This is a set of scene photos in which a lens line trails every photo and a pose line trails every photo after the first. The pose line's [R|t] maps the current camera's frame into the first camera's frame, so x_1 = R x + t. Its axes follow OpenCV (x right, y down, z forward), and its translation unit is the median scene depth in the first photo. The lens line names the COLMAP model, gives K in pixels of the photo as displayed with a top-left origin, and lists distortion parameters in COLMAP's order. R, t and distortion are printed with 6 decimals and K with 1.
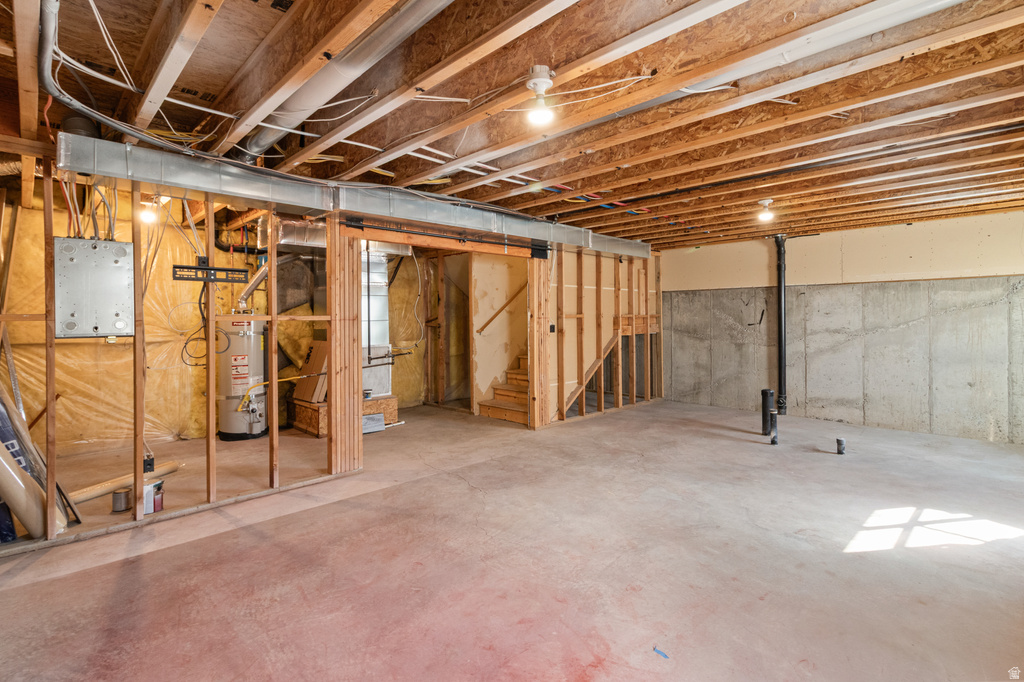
lens RADIAL K [[484.7, 0, 518.9], [0, 484.7, 317.2], [0, 0, 1]] dist [0.014701, -0.000442]
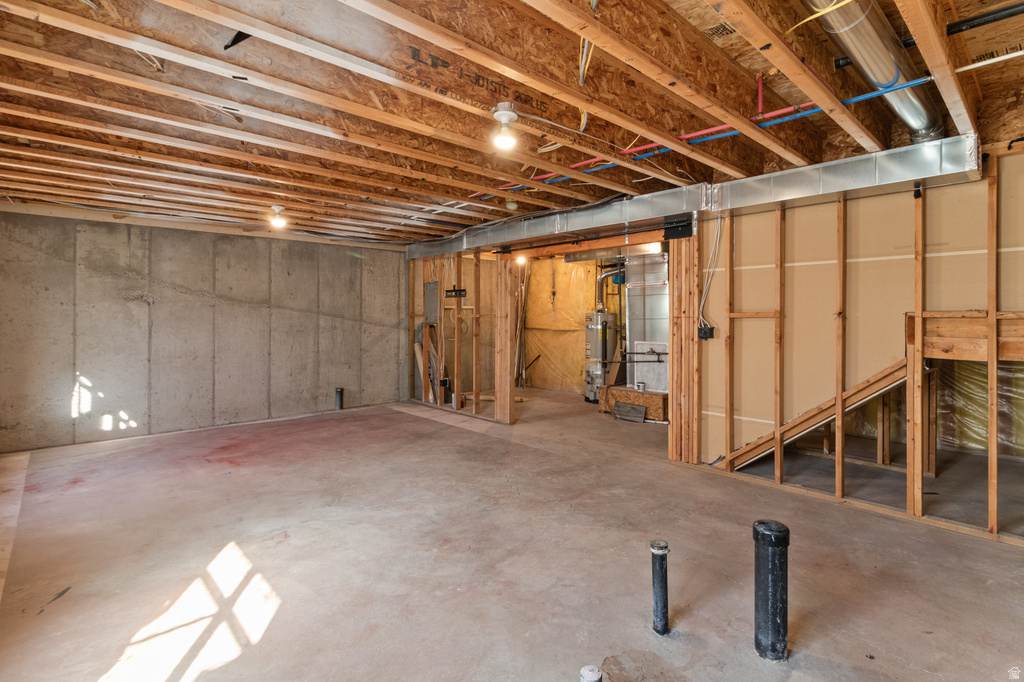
lens RADIAL K [[484.7, 0, 518.3], [0, 484.7, 314.3], [0, 0, 1]] dist [0.014701, -0.000442]
pose [[-0.004194, 0.001489, -0.999990, 1.297808], [-0.000347, 0.999999, 0.001490, -0.006486], [0.999991, 0.000354, -0.004194, 1.228704]]
